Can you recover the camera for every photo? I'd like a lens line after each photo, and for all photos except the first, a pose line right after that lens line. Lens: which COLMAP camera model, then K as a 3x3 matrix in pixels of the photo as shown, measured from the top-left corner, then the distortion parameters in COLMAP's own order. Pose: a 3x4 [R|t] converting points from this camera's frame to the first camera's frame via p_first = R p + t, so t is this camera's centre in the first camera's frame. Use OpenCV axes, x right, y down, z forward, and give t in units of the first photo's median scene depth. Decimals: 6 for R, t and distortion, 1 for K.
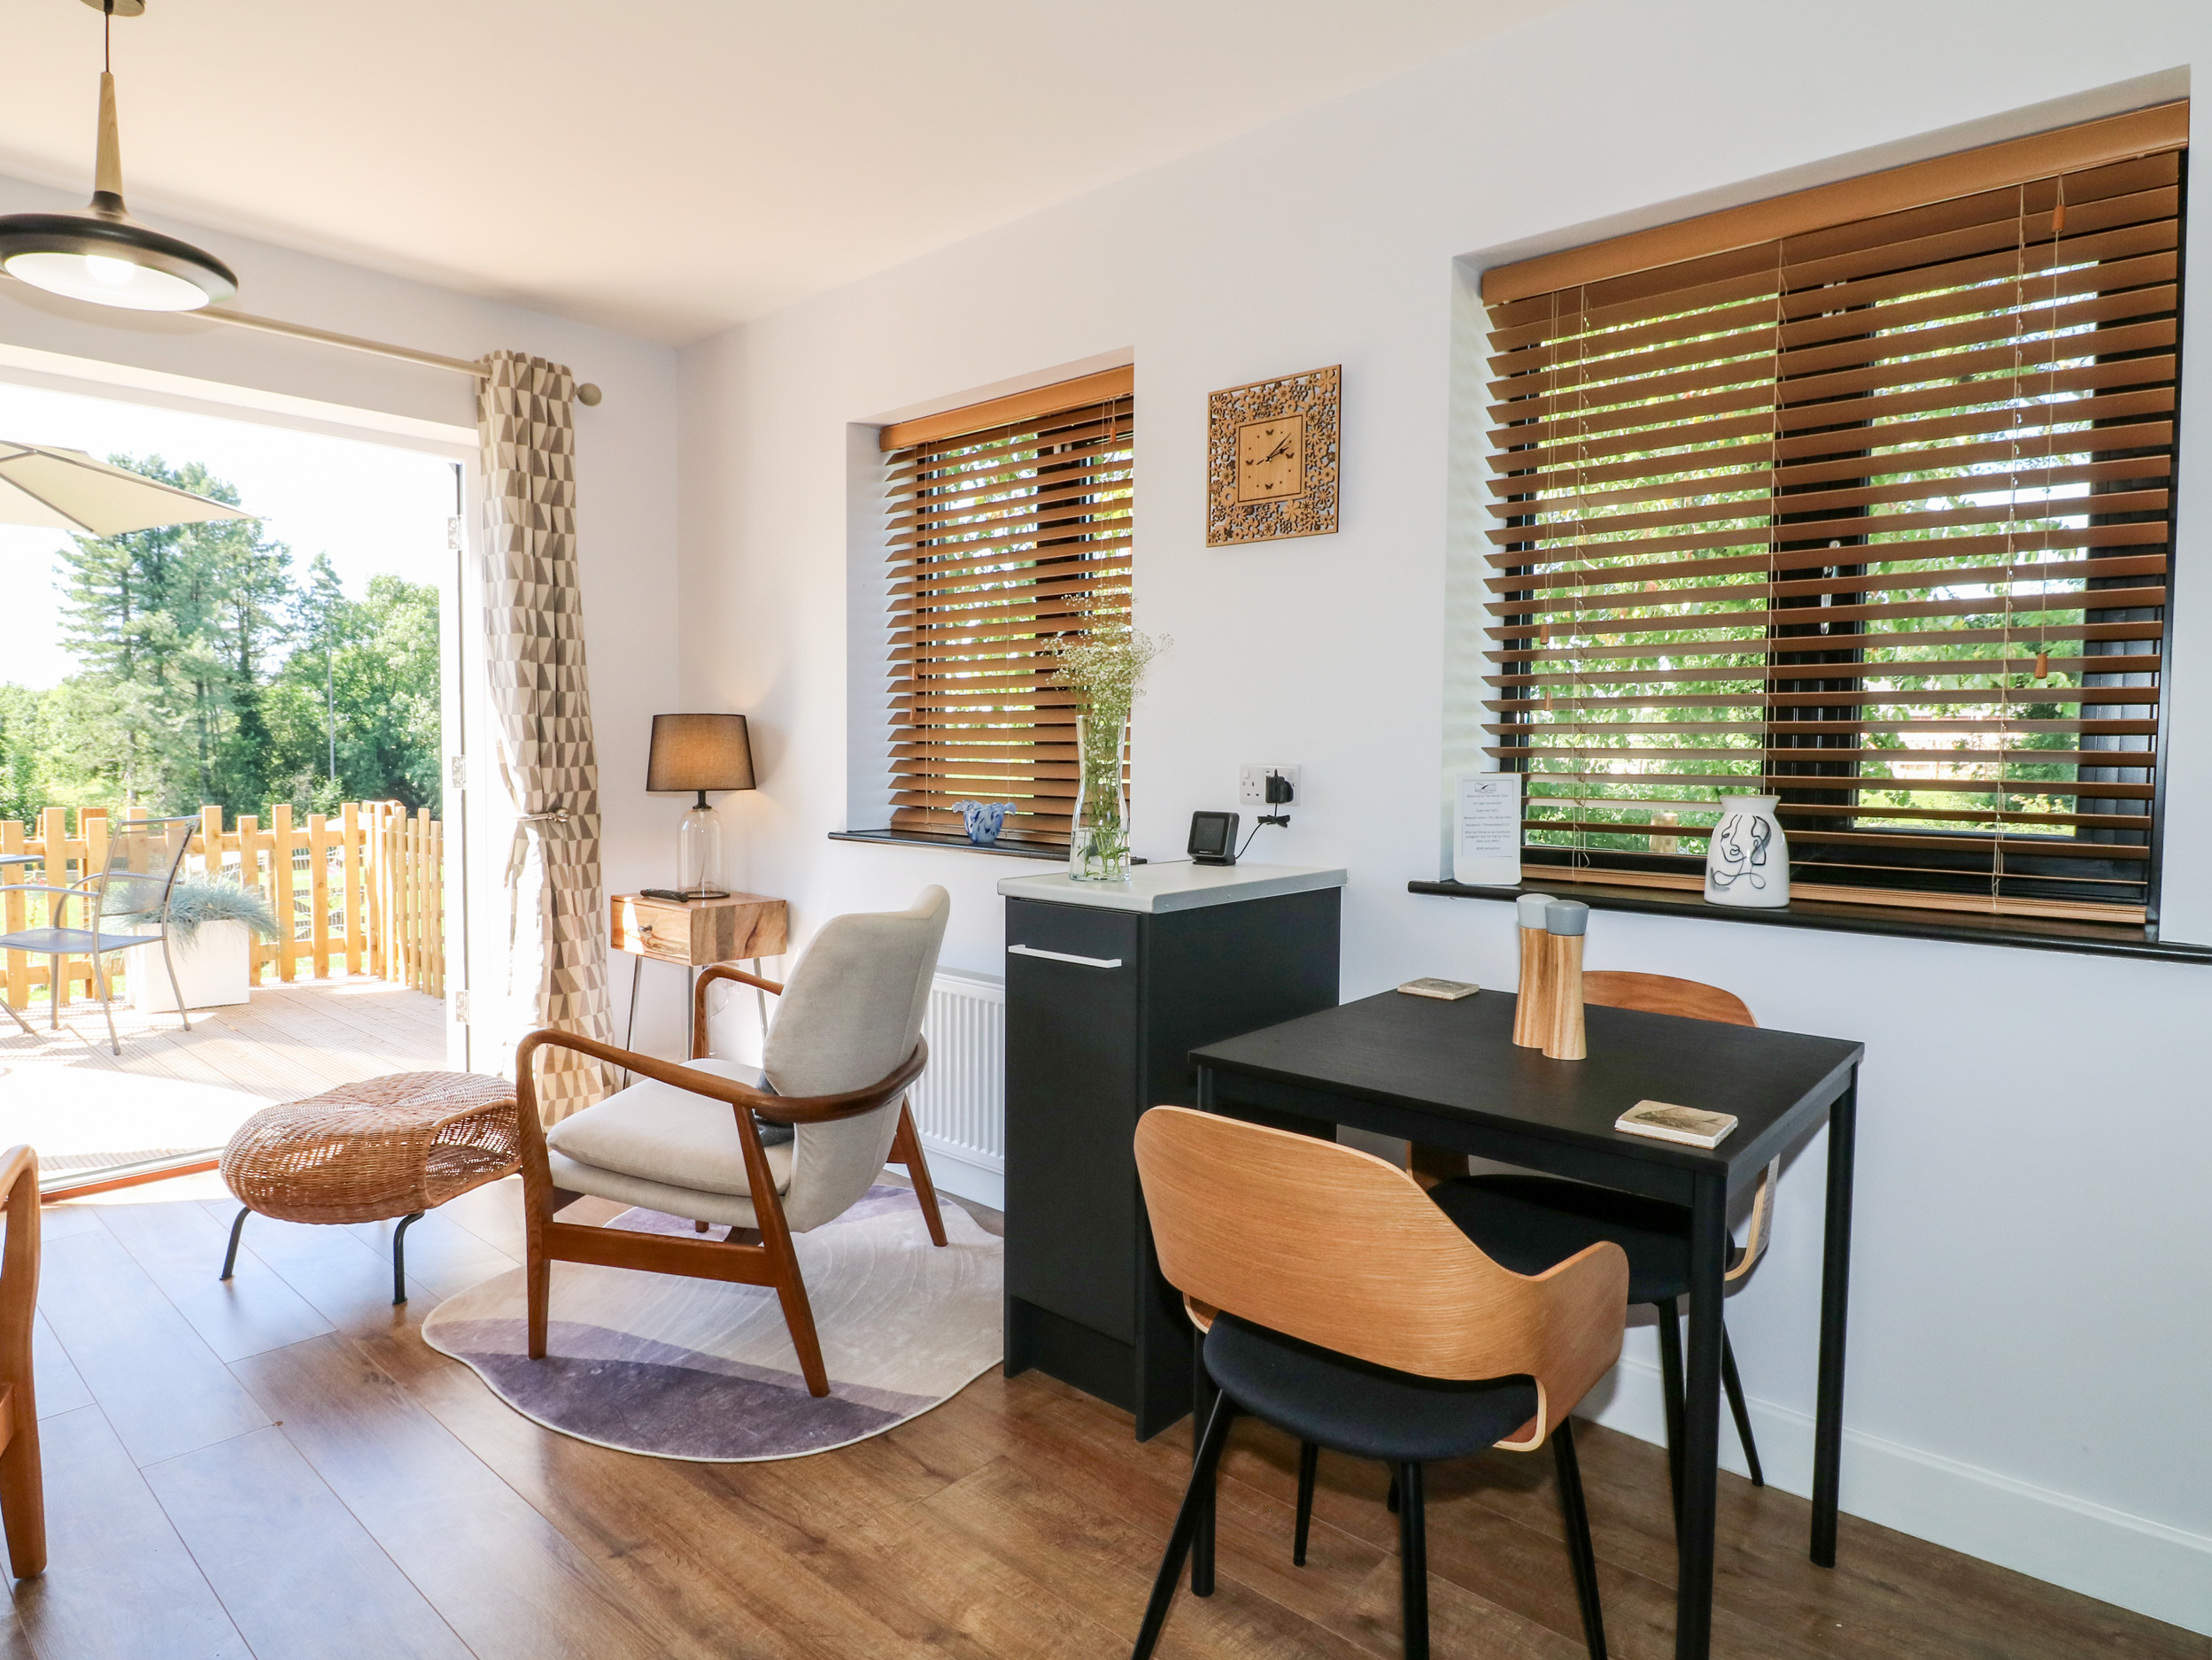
lens RADIAL K [[1280.2, 0, 1111.3], [0, 1280.2, 822.7], [0, 0, 1]] dist [0.005618, -0.010407]
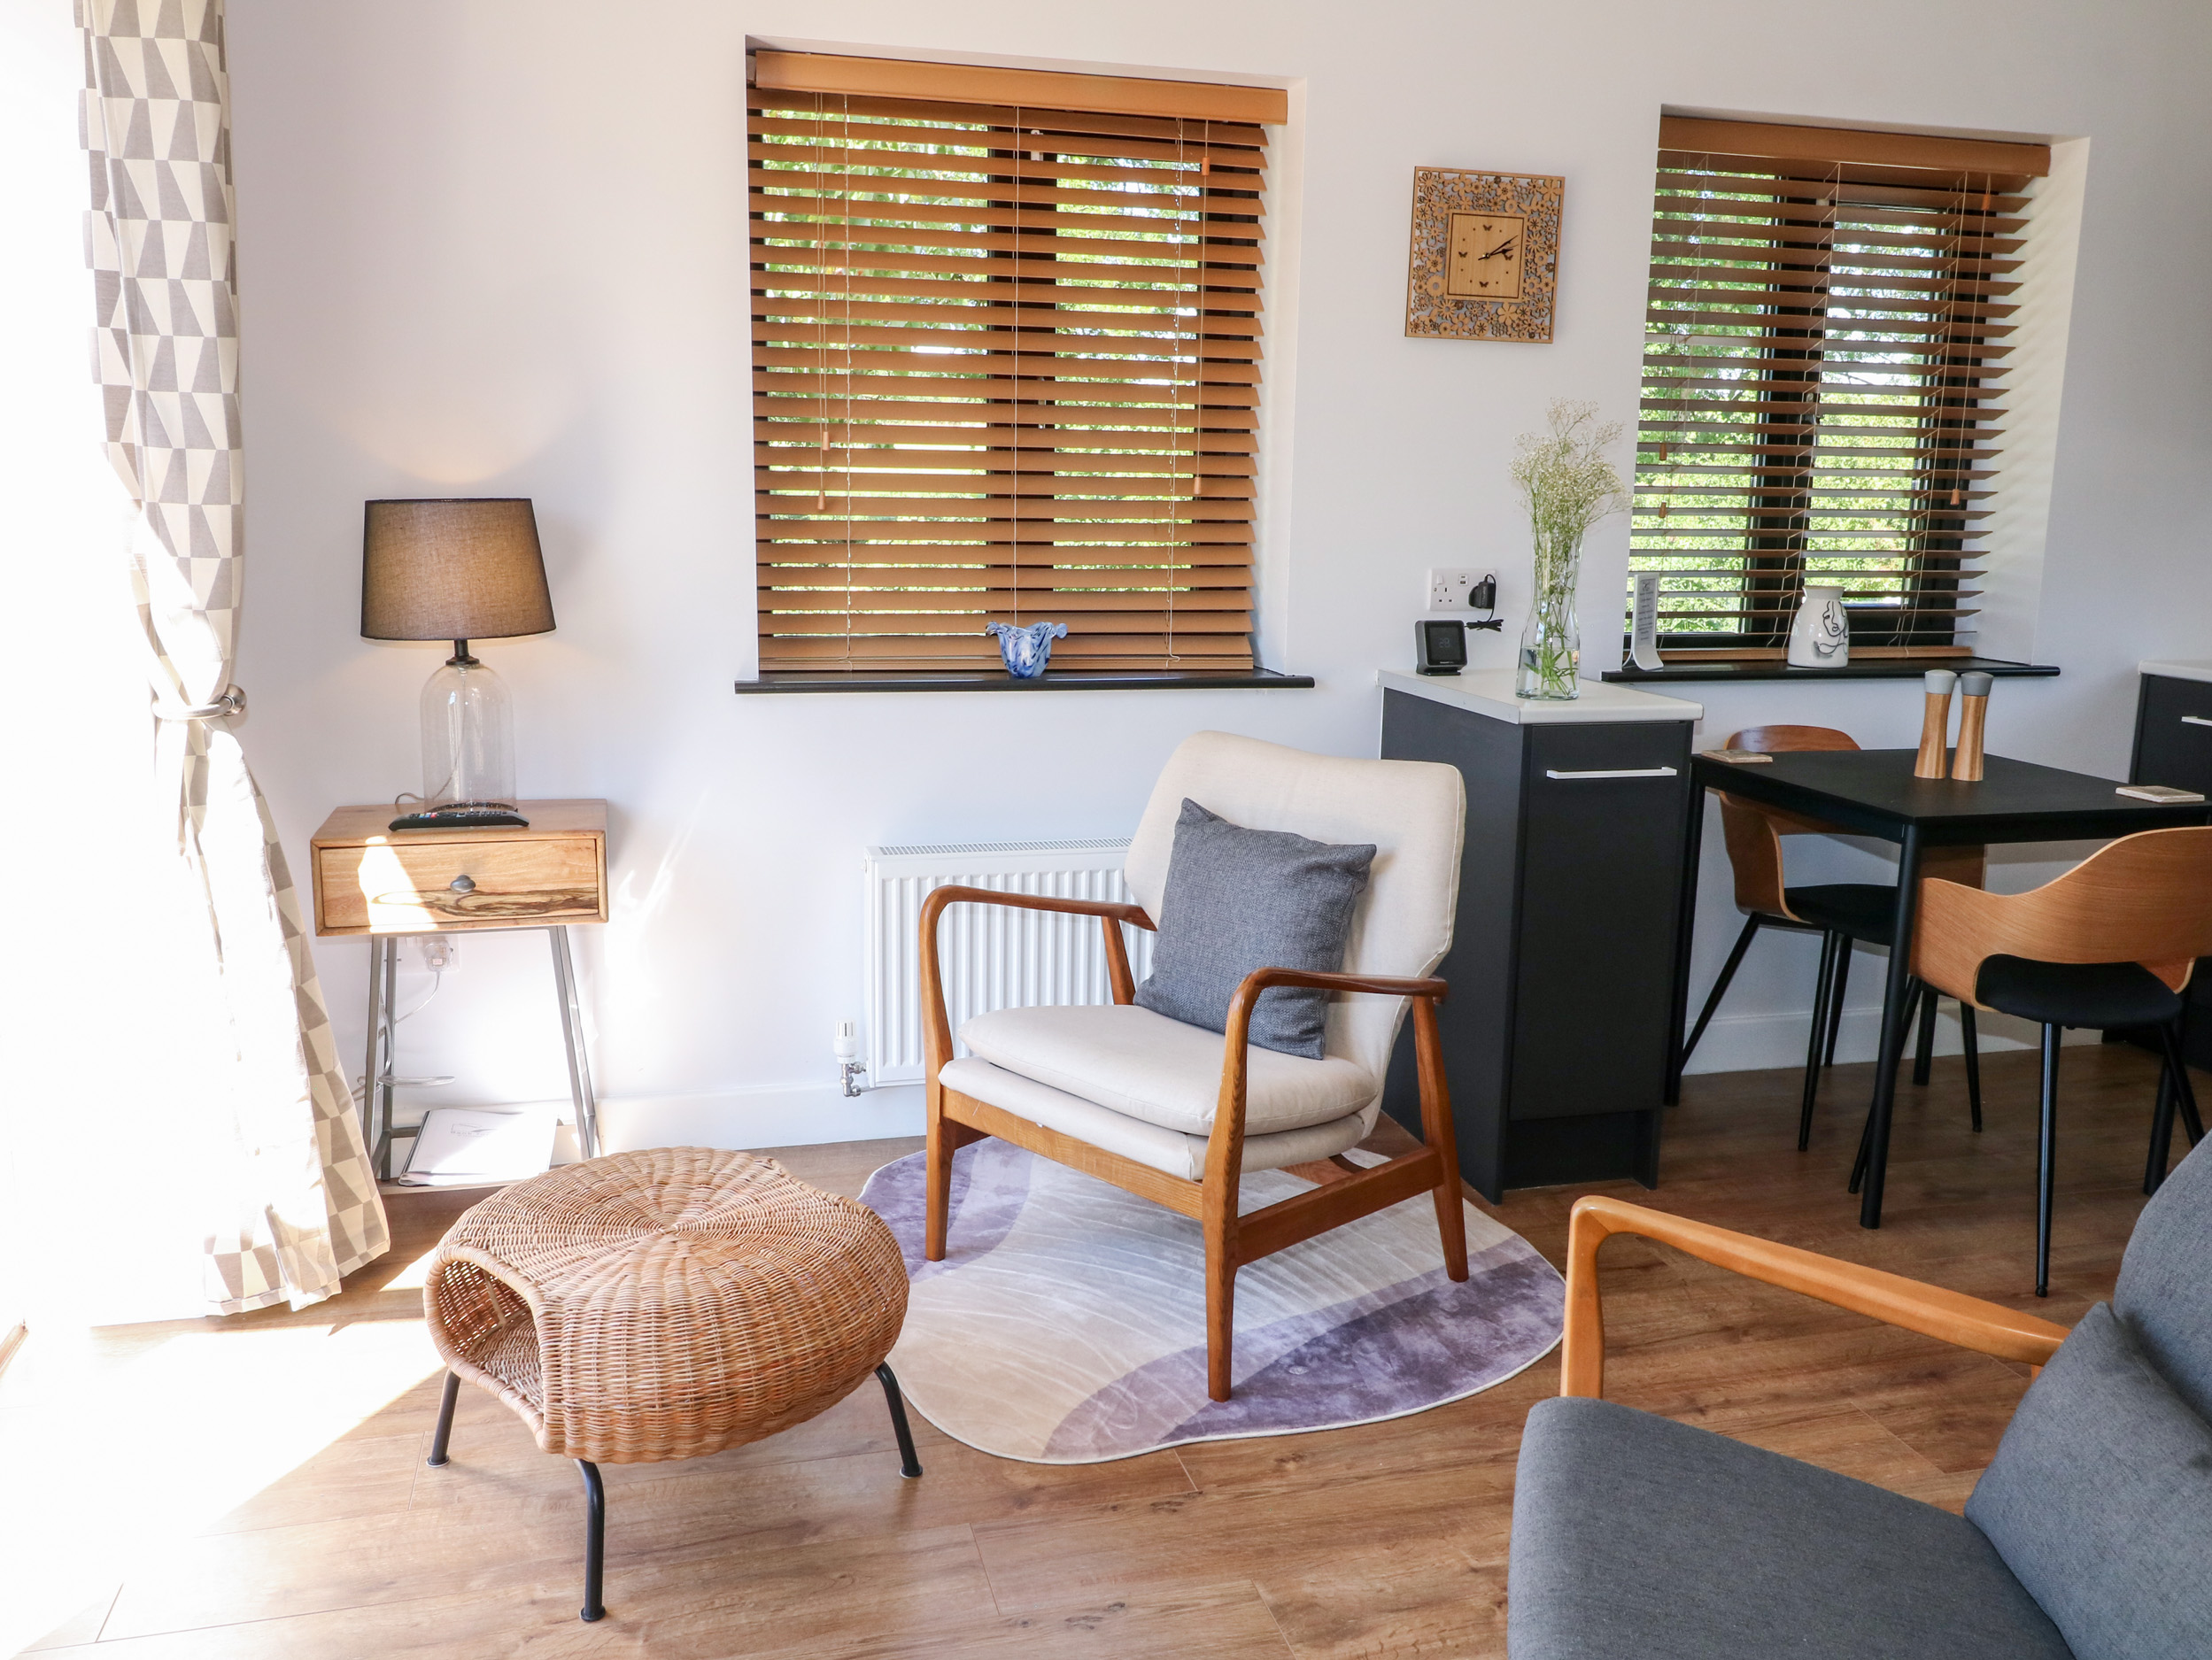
lens RADIAL K [[1769.3, 0, 1118.0], [0, 1769.3, 828.8], [0, 0, 1]] dist [-0.006281, -0.000041]
pose [[0.547455, -0.158937, 0.821603, -0.963967], [0.038073, 0.985512, 0.165275, -0.068109], [-0.835968, -0.059199, 0.545575, 0.374034]]
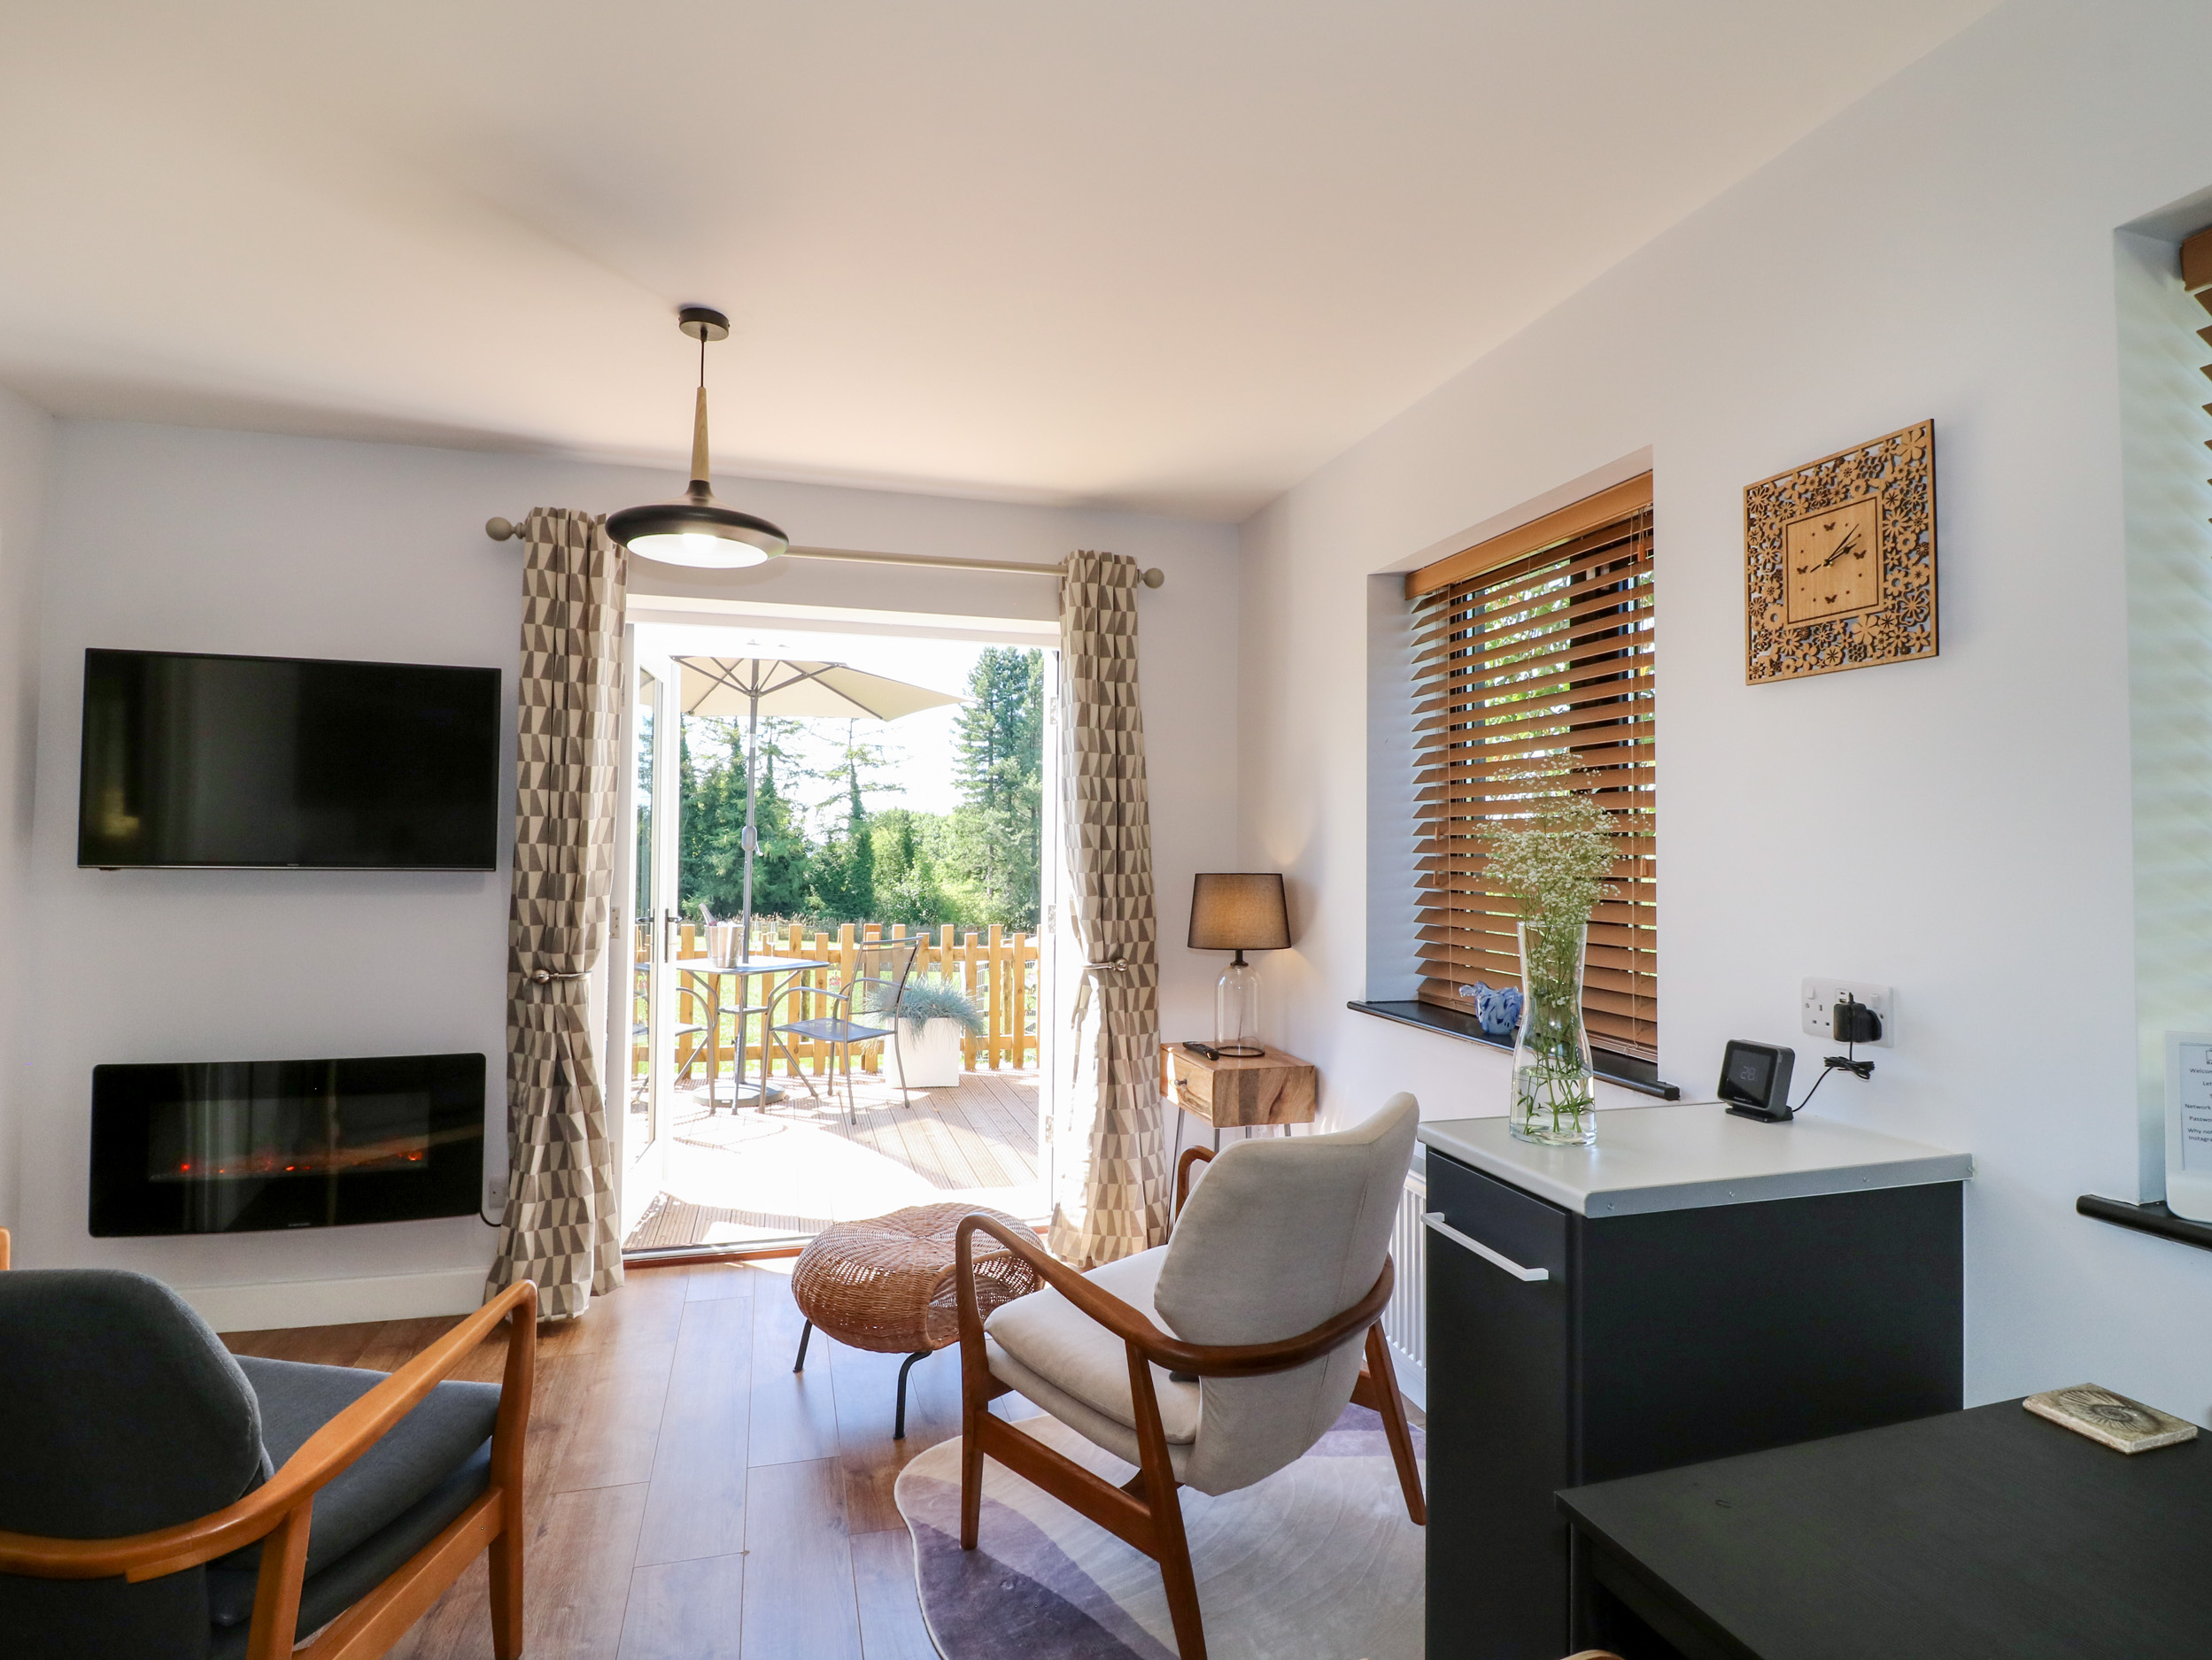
lens RADIAL K [[1169.7, 0, 1096.2], [0, 1169.7, 815.4], [0, 0, 1]] dist [-0.003696, -0.011343]
pose [[0.840236, -0.017676, -0.541933, 0.102679], [-0.031989, 0.996112, -0.082088, -0.058189], [0.541277, 0.086309, 0.836403, 0.185319]]
